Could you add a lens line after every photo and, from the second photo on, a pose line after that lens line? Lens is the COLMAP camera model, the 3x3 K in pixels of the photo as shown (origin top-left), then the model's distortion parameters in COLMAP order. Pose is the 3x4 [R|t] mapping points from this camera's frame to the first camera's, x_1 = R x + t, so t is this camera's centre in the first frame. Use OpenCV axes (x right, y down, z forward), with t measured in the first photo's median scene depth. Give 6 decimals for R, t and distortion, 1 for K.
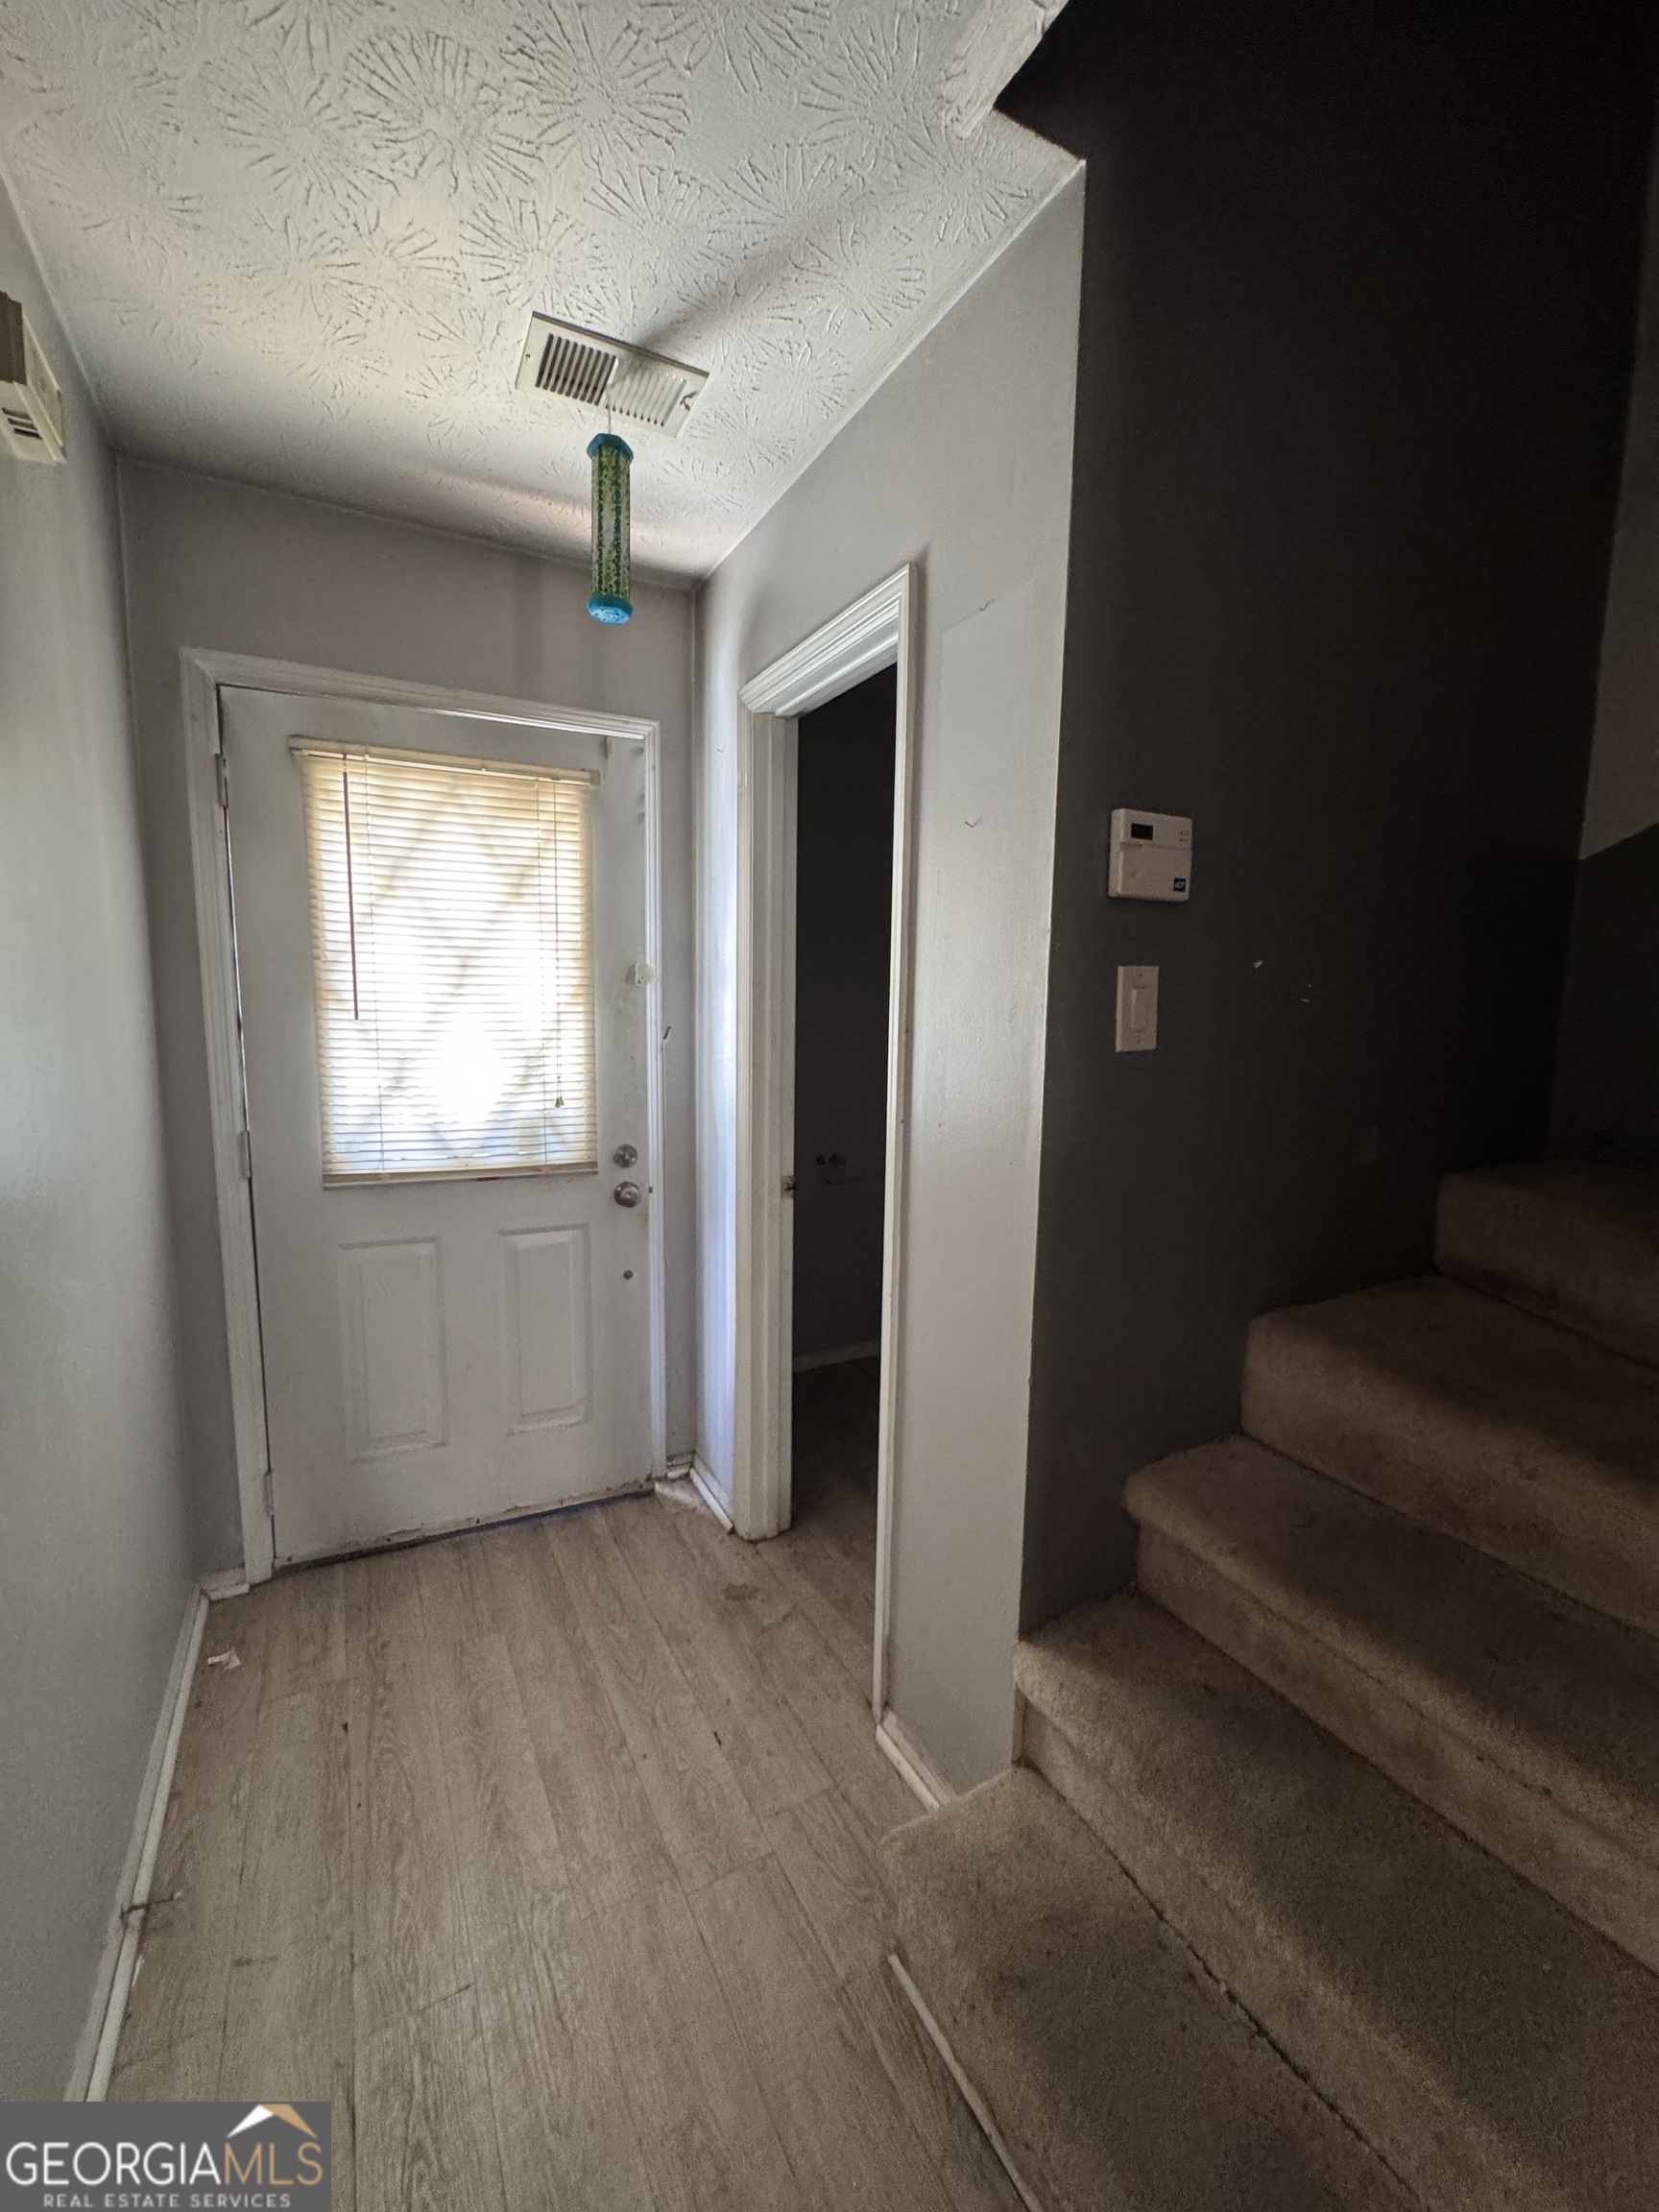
lens RADIAL K [[882.5, 0, 827.4], [0, 882.5, 1102.3], [0, 0, 1]] dist [0.002203, 0.000287]
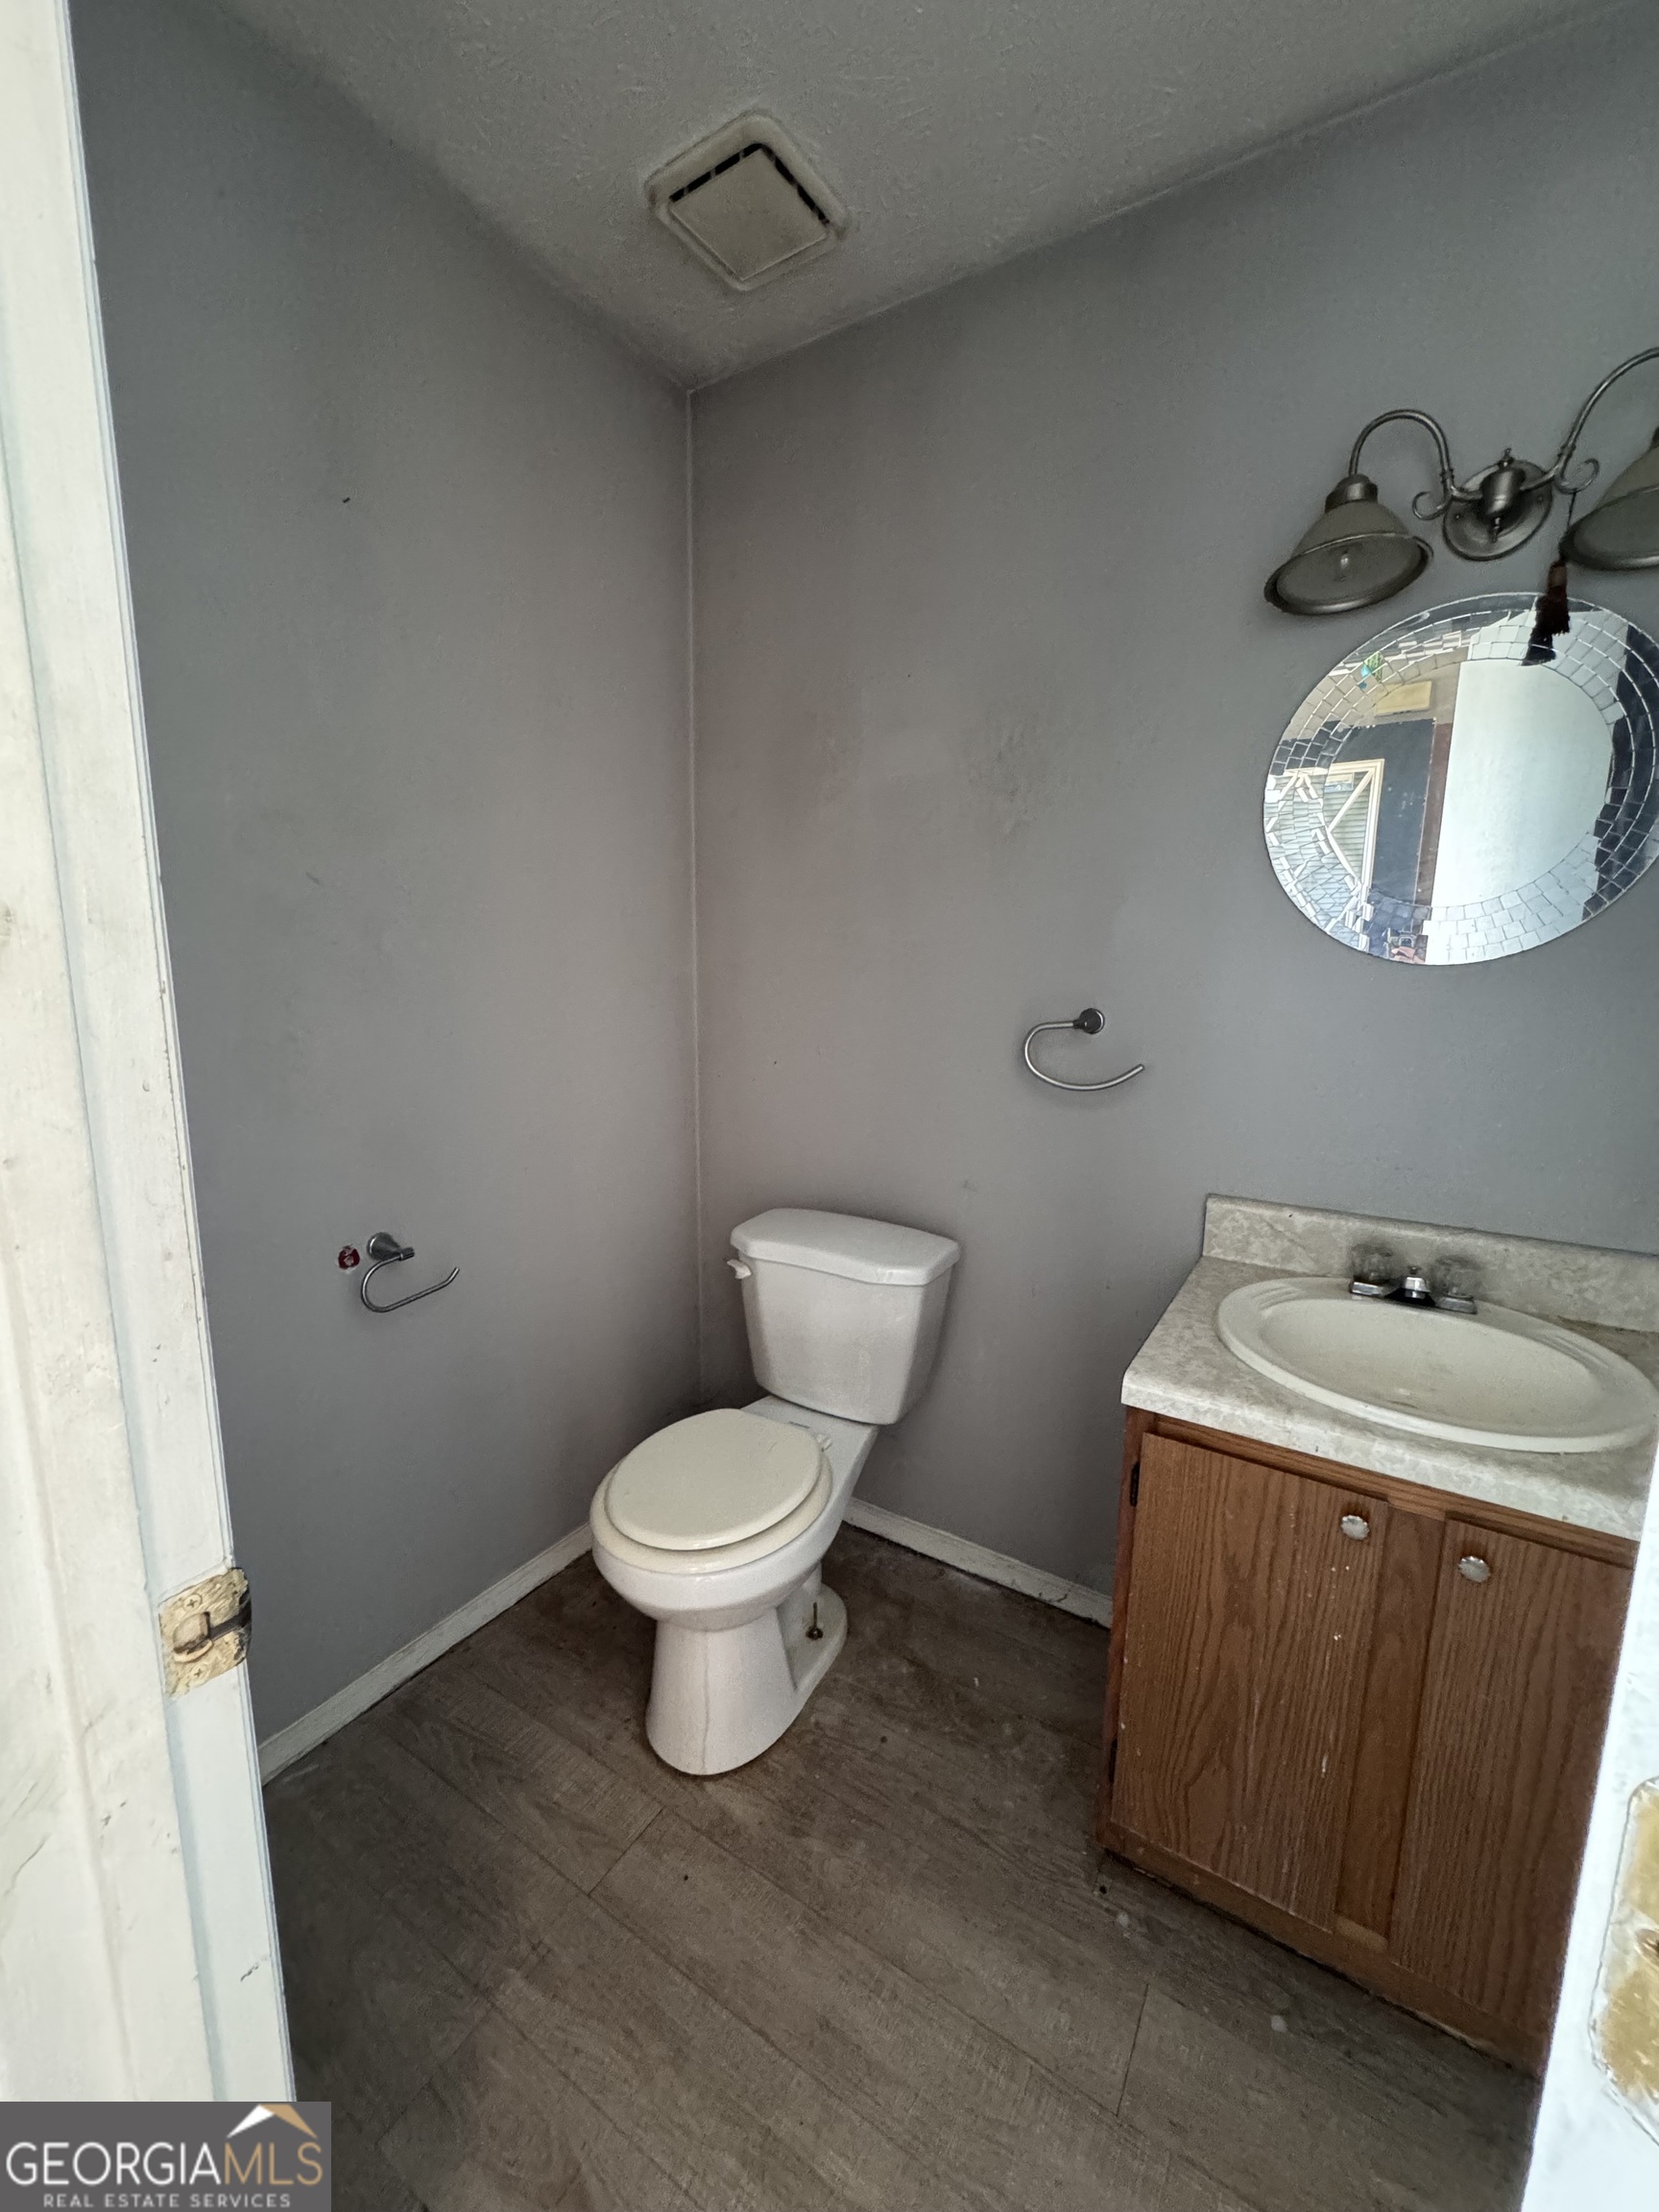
lens RADIAL K [[882.5, 0, 828.6], [0, 882.5, 1098.5], [0, 0, 1]] dist [0.002203, 0.000287]
pose [[0.872837, -0.078119, 0.481719, -0.006448], [0.053706, 0.996485, 0.064286, -0.037032], [-0.485047, -0.030240, 0.873965, 0.736275]]
